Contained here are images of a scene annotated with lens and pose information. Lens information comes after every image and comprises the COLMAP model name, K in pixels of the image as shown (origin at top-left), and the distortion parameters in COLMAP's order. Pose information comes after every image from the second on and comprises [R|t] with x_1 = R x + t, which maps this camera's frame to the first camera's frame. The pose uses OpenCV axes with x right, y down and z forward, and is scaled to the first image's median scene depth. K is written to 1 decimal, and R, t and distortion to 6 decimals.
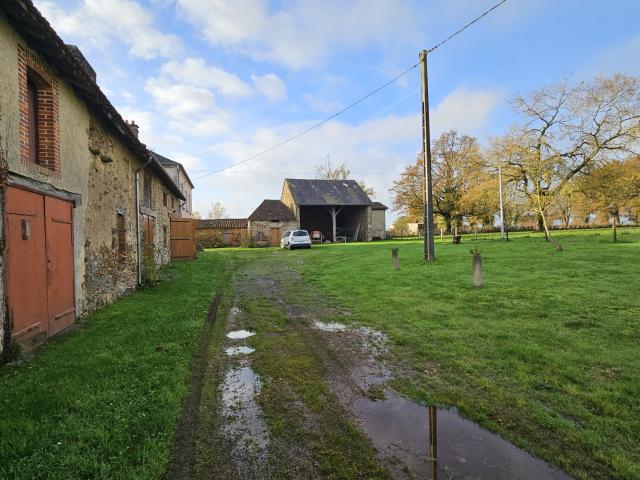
lens RADIAL K [[439.1, 0, 319.9], [0, 439.1, 241.7], [0, 0, 1]] dist [-0.003061, -0.001011]
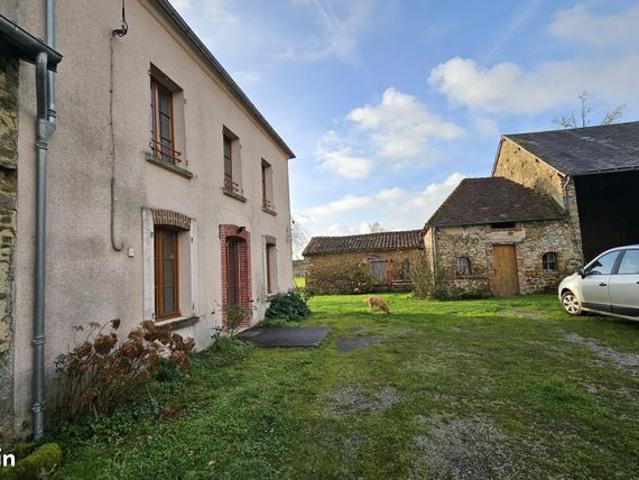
lens RADIAL K [[438.4, 0, 319.2], [0, 438.4, 240.8], [0, 0, 1]] dist [-0.003061, -0.001011]
pose [[0.930916, -0.046960, -0.362203, -0.112341], [0.025750, 0.997671, -0.063169, -0.014676], [0.364326, 0.049478, 0.929956, 0.596223]]
